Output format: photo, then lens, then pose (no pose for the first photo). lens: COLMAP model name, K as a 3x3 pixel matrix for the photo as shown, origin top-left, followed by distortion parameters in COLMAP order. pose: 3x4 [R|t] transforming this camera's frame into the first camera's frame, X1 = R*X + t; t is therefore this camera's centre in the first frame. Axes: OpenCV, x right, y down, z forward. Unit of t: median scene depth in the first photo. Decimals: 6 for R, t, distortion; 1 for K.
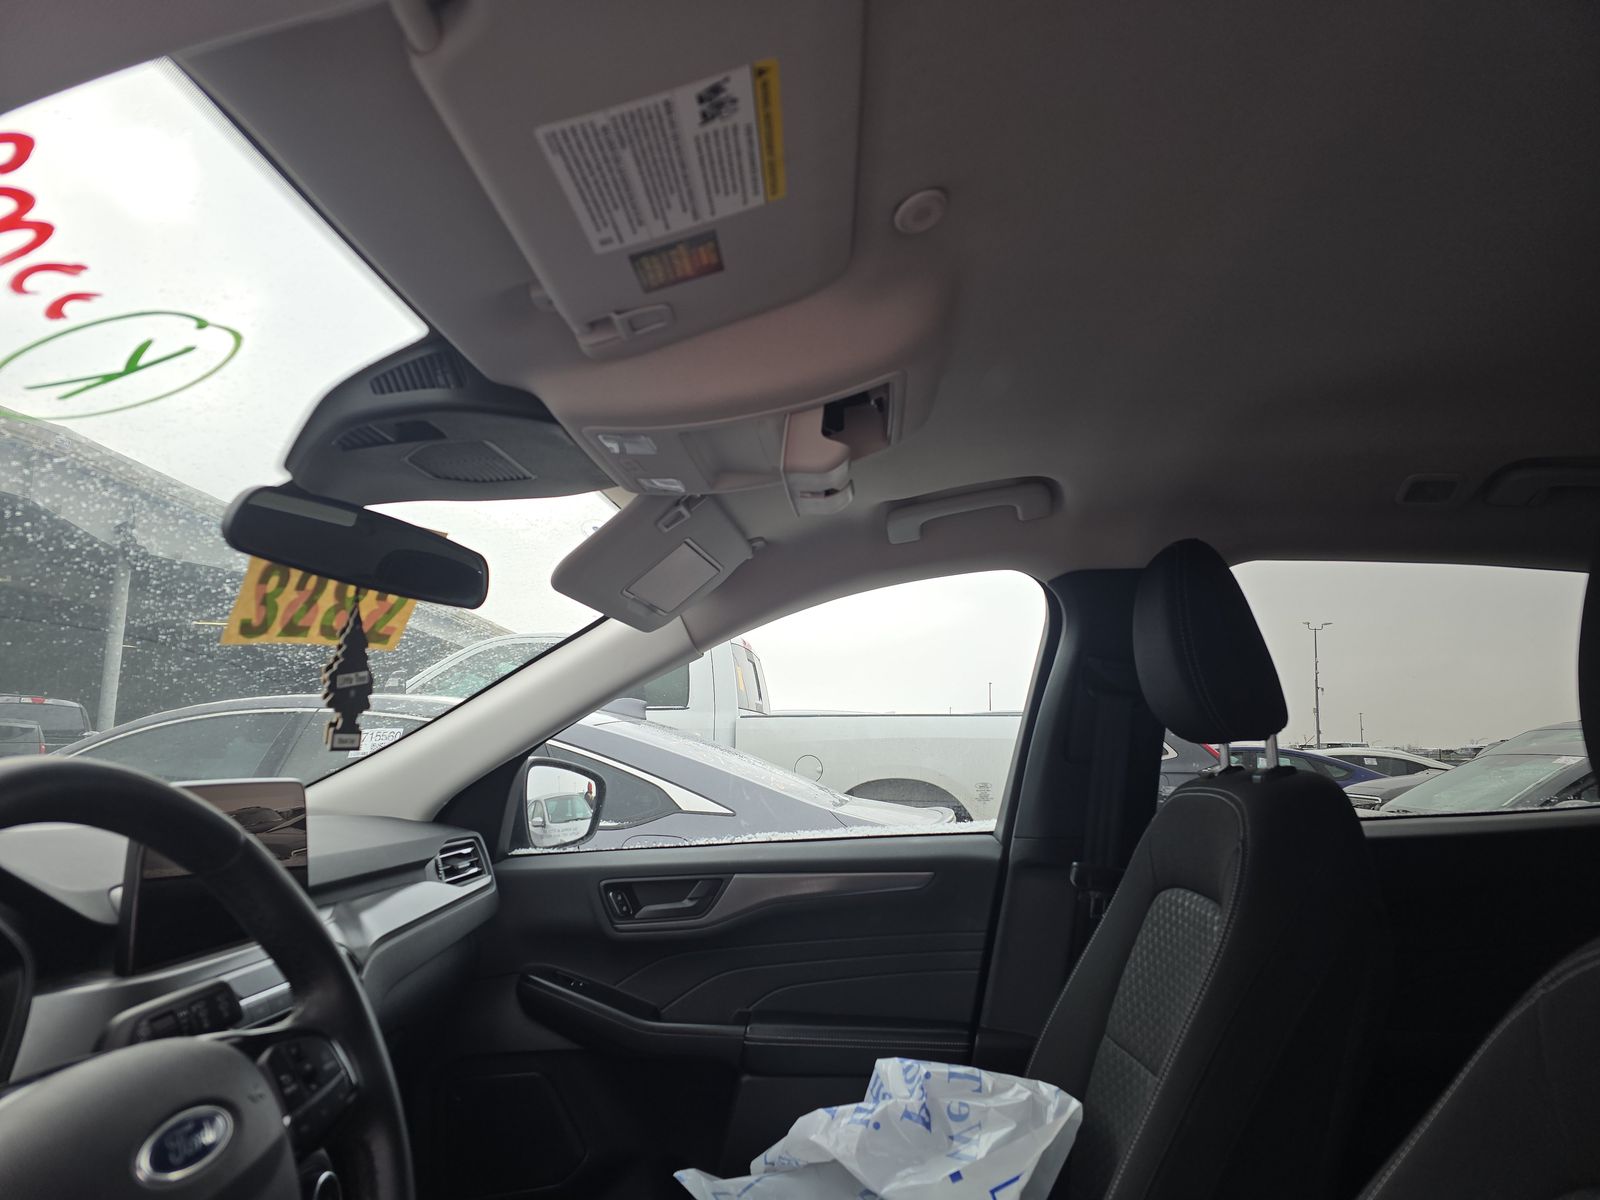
lens RADIAL K [[1130.9, 0, 800.0], [0, 1130.9, 600.0], [0, 0, 1]] dist [0.044241, -0.052597]
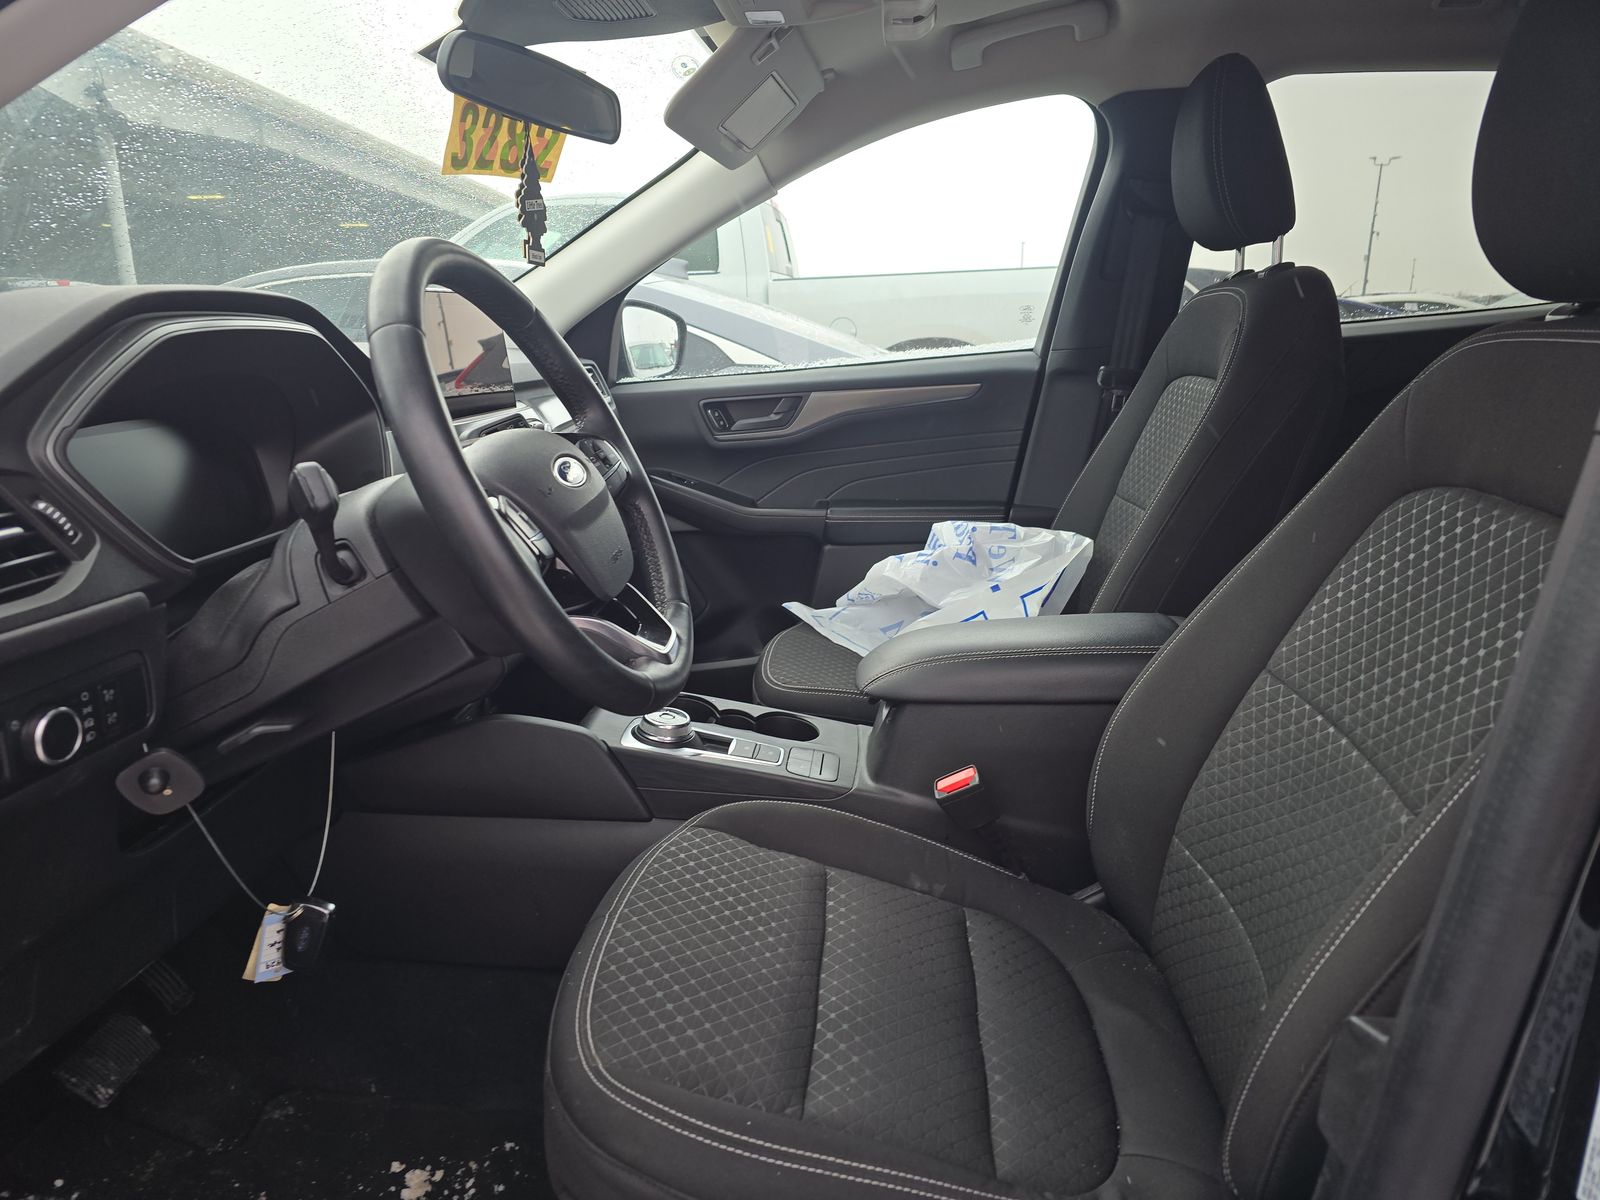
lens RADIAL K [[1090.3, 0, 798.3], [0, 1090.3, 621.5], [0, 0, 1]] dist [0.106269, -0.175992]
pose [[0.999149, -0.020899, -0.035564, -0.045356], [0.033176, 0.919491, 0.391708, 0.015992], [0.024515, -0.392554, 0.919402, -0.193544]]
